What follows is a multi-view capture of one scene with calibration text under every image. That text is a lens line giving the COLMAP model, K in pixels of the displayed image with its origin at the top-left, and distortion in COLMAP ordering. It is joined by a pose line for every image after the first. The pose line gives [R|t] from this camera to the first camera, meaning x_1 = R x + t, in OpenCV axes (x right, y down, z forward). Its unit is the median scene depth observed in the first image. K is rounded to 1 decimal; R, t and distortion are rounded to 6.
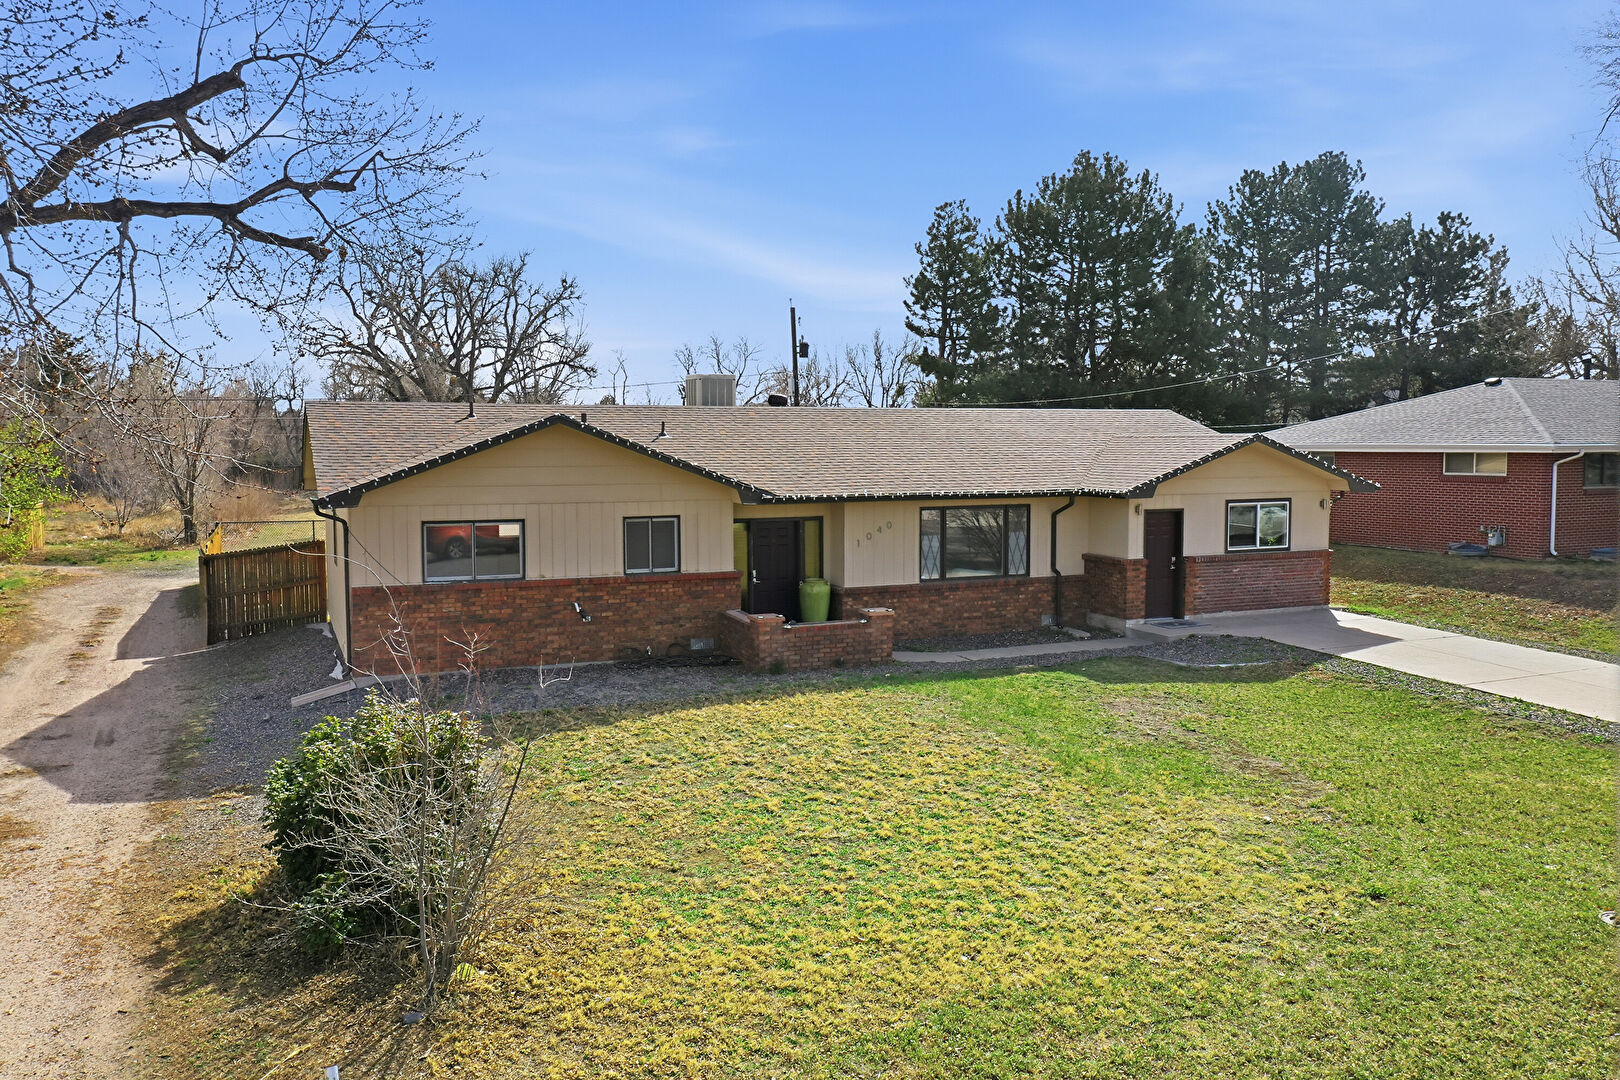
lens RADIAL K [[1219.2, 0, 810.0], [0, 1219.2, 540.0], [0, 0, 1]] dist [-0.023849, -0.003522]
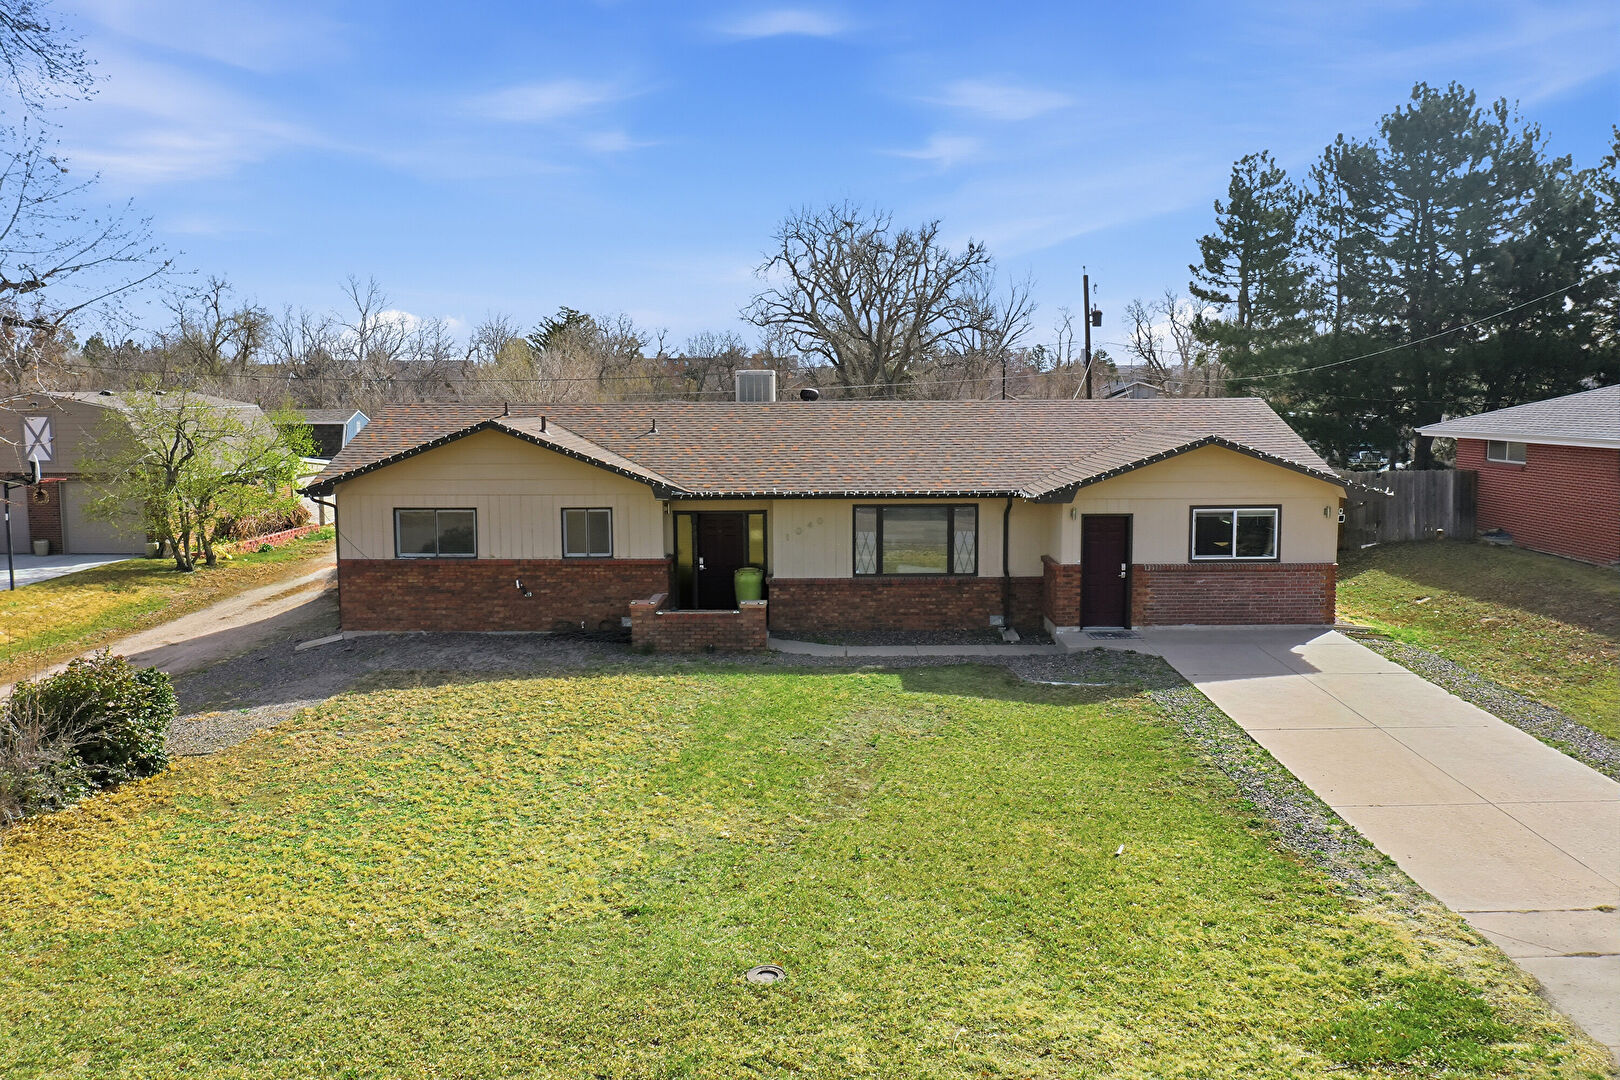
lens RADIAL K [[1219.2, 0, 810.0], [0, 1219.2, 540.0], [0, 0, 1]] dist [-0.023849, -0.003522]
pose [[0.915033, 0.042861, -0.401097, 0.480141], [-0.027493, 0.998653, 0.043995, -0.041822], [0.402442, -0.029229, 0.914979, 0.037205]]
